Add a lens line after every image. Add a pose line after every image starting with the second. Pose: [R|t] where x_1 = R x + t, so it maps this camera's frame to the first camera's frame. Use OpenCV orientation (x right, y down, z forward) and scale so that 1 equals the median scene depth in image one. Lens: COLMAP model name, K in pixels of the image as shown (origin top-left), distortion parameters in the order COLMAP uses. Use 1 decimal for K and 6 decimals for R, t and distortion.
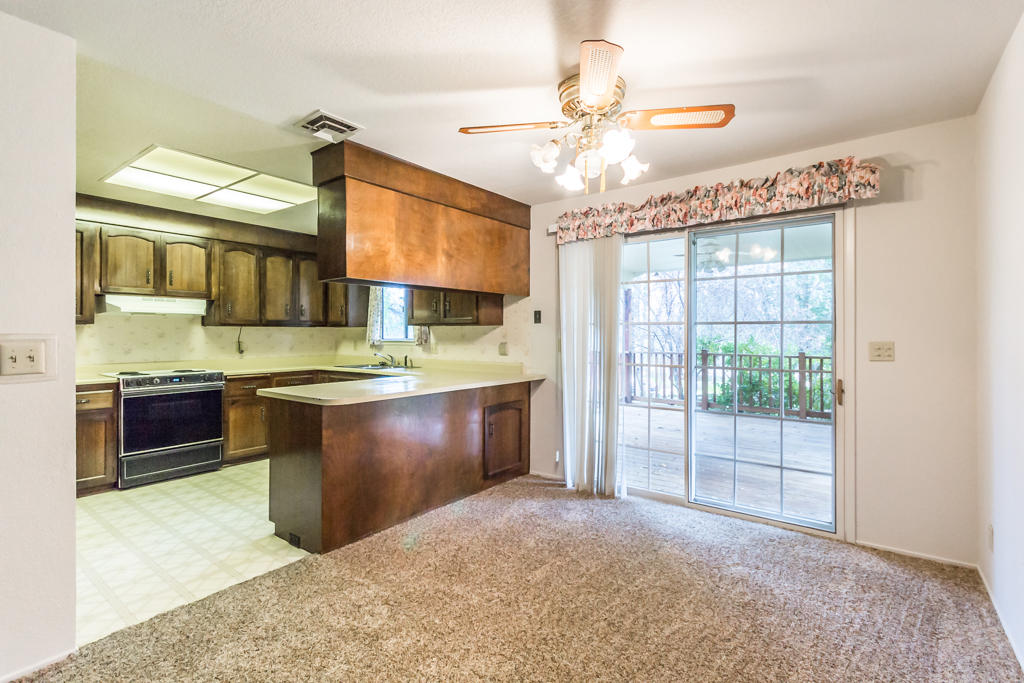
lens RADIAL K [[480.8, 0, 514.7], [0, 480.8, 332.3], [0, 0, 1]] dist [0.003916, 0.000965]
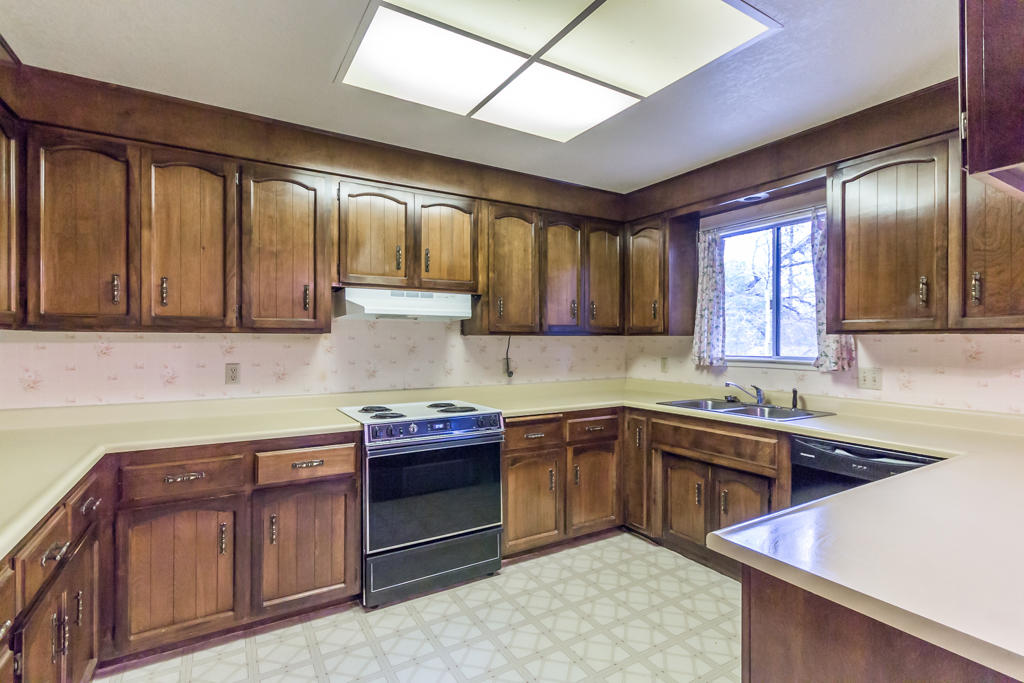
lens RADIAL K [[493.7, 0, 512.0], [0, 493.7, 341.5], [0, 0, 1]] dist [-0.000075, 0.000208]
pose [[0.928496, 0.001716, -0.371338, -0.351789], [0.000198, 0.999987, 0.005115, -0.008369], [0.371342, -0.004823, 0.928484, 0.417645]]
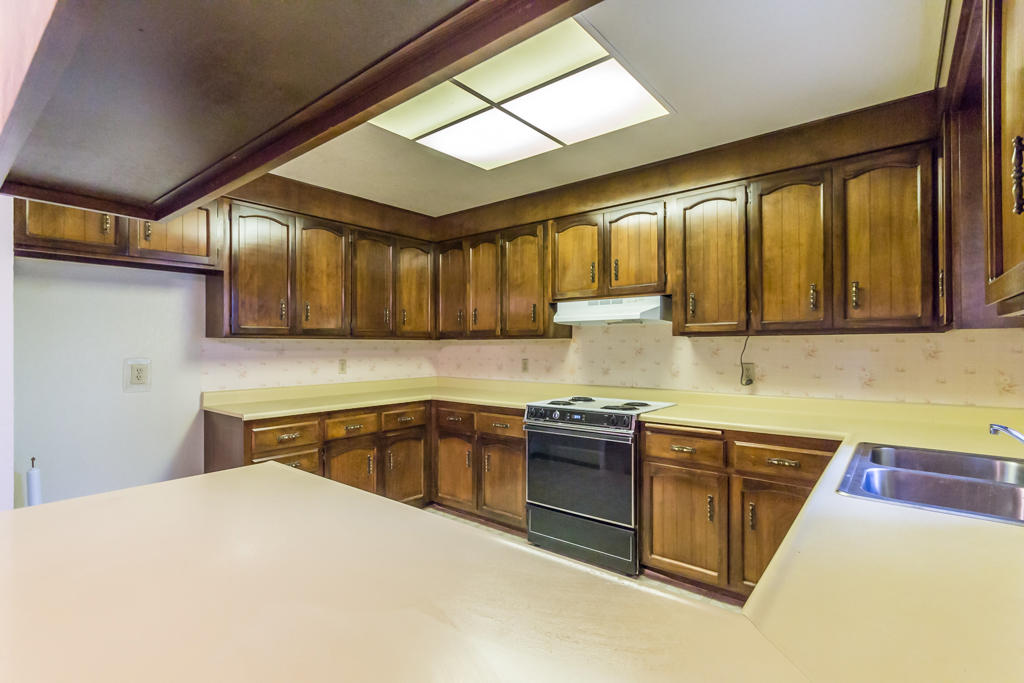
lens RADIAL K [[476.8, 0, 518.0], [0, 476.8, 345.7], [0, 0, 1]] dist [-0.000918, 0.000273]
pose [[-0.036963, -0.000633, -0.999316, -0.014207], [0.007382, 0.999972, -0.000906, -0.002686], [0.999289, -0.007410, -0.036957, 0.848374]]
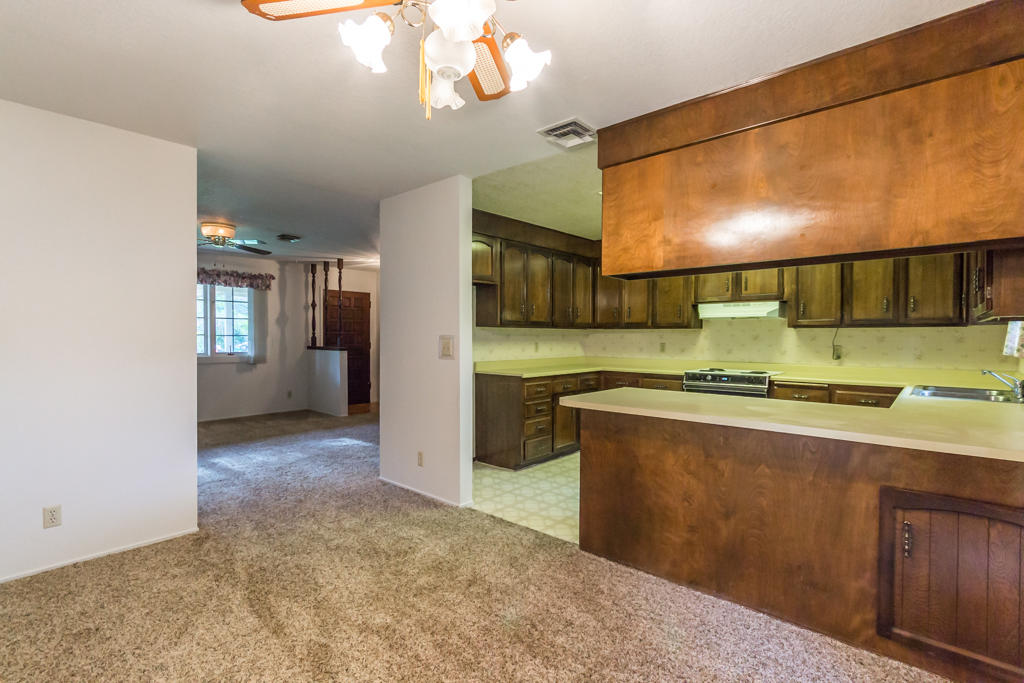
lens RADIAL K [[485.1, 0, 515.9], [0, 485.1, 343.5], [0, 0, 1]] dist [0.002003, 0.000405]
pose [[-0.077272, 0.015828, -0.996884, 0.378512], [0.001227, 0.999875, 0.015780, 0.001860], [0.997009, -0.000004, -0.077281, 0.555576]]
